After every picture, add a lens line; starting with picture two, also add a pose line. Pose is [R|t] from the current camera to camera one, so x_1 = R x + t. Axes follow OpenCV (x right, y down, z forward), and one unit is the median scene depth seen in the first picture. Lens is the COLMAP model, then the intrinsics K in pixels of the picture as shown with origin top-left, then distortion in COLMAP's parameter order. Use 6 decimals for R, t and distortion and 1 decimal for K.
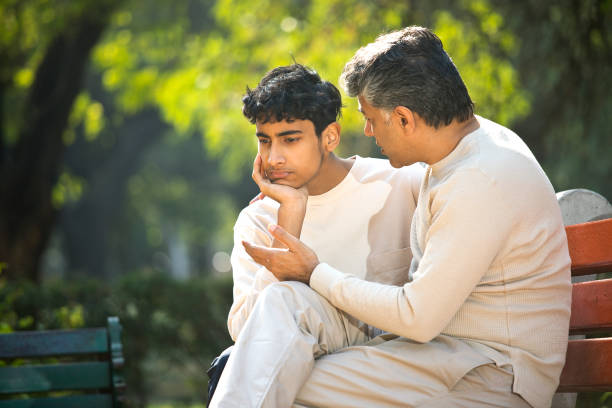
lens RADIAL K [[3146.5, 0, 306.0], [0, 3146.5, 204.0], [0, 0, 1]] dist [1.608134, 5.445167]
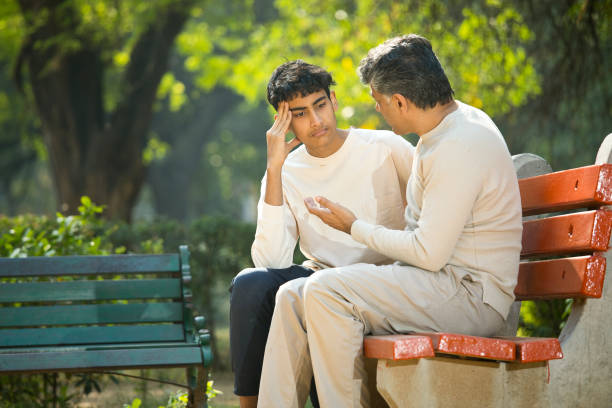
lens RADIAL K [[3146.5, 0, 306.0], [0, 3146.5, 204.0], [0, 0, 1]] dist [1.608134, 5.445167]
pose [[0.999383, 0.018717, -0.029716, 0.030588], [-0.018352, 0.999753, 0.012507, 0.000331], [0.029943, -0.011954, 0.999480, -0.336737]]
